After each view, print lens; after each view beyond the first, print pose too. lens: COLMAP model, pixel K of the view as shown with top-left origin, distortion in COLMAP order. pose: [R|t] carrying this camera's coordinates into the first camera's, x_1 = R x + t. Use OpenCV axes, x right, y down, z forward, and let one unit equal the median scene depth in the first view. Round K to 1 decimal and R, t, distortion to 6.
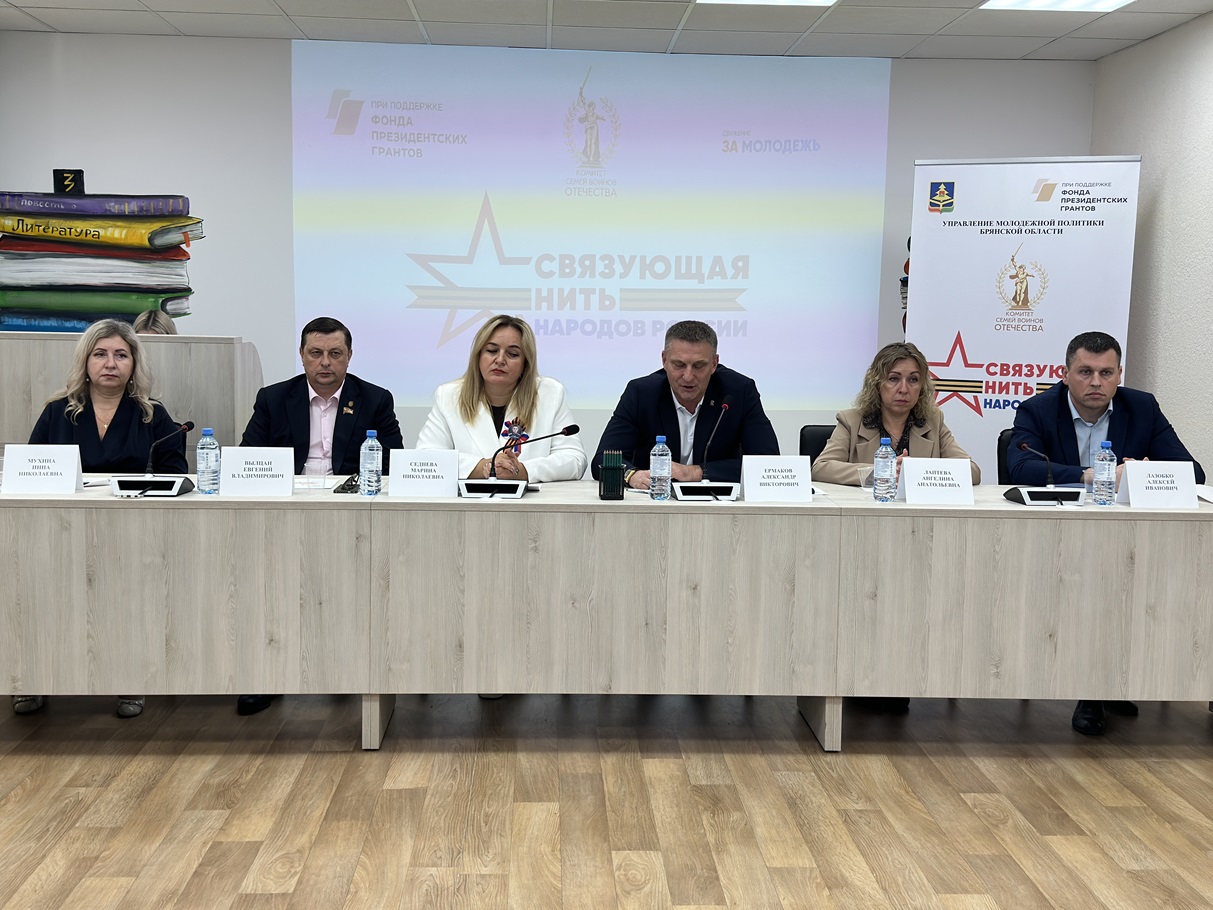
lens RADIAL K [[1412.4, 0, 606.5], [0, 1412.4, 455.0], [0, 0, 1]] dist [0.197477, -0.490493]
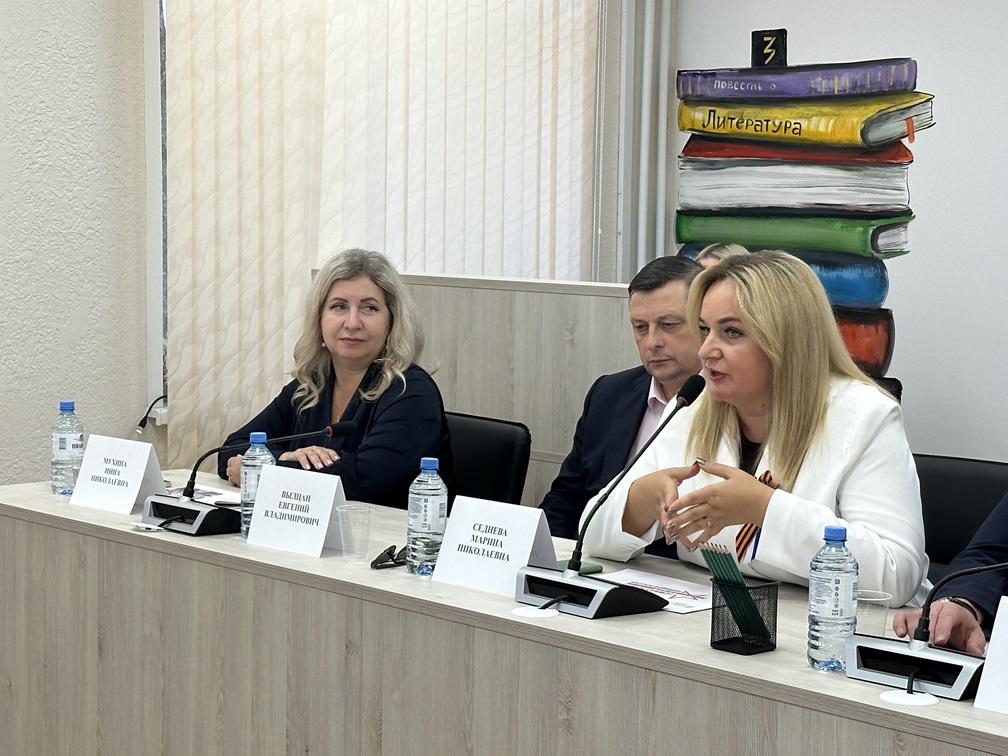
lens RADIAL K [[2133.2, 0, 504.0], [0, 2133.2, 378.0], [0, 0, 1]] dist [0.053824, 0.648633]
pose [[0.632520, 0.056022, -0.772515, 0.305062], [-0.087697, 0.996147, 0.000435, -0.031652], [0.769563, 0.067473, 0.634996, 0.303870]]
